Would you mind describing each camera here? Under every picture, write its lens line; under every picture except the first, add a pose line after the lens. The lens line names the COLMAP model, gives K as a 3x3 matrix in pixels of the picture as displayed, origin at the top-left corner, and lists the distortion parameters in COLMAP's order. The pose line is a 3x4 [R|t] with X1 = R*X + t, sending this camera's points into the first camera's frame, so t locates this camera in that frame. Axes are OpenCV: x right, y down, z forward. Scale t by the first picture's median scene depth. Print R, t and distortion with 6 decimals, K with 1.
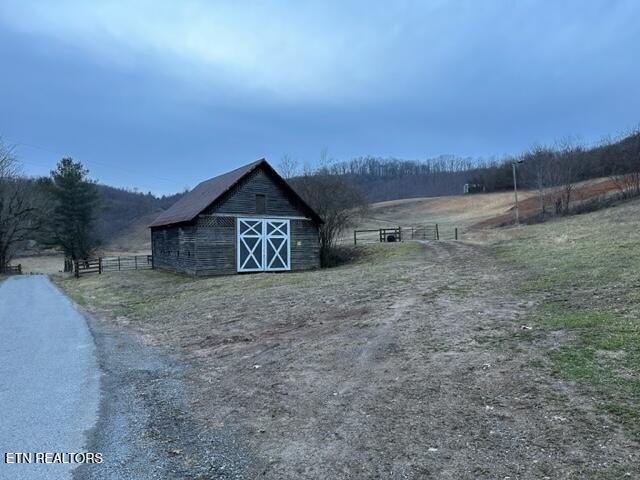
lens RADIAL K [[446.1, 0, 321.6], [0, 446.1, 242.7], [0, 0, 1]] dist [0.107063, -0.153230]
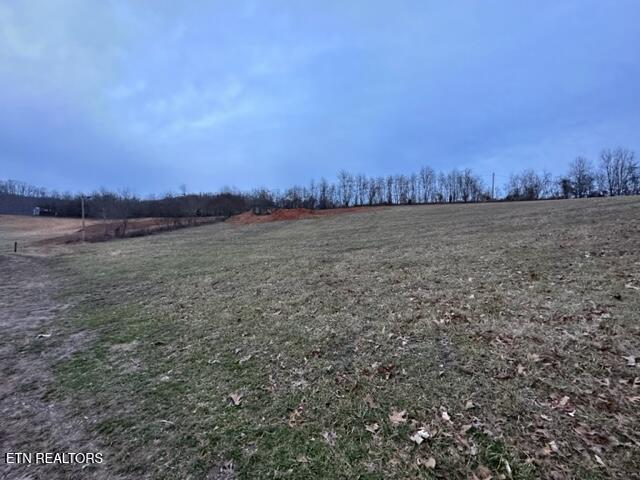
lens RADIAL K [[260.0, 0, 320.9], [0, 260.0, 240.3], [0, 0, 1]] dist [0.000772, -0.000532]
pose [[0.417292, 0.060622, 0.906748, 0.037237], [-0.004307, 0.997893, -0.064733, 0.002431], [-0.908762, 0.023107, 0.416674, 0.042687]]
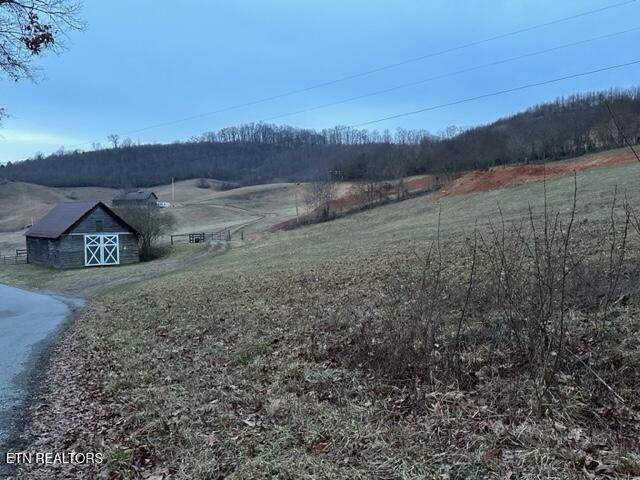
lens RADIAL K [[511.2, 0, 320.0], [0, 511.2, 240.0], [0, 0, 1]] dist [0.018245, -0.002137]
pose [[0.978857, -0.013136, 0.204122, 0.291243], [0.004168, 0.999010, 0.044302, -0.117057], [-0.204502, -0.042514, 0.977943, -1.107162]]
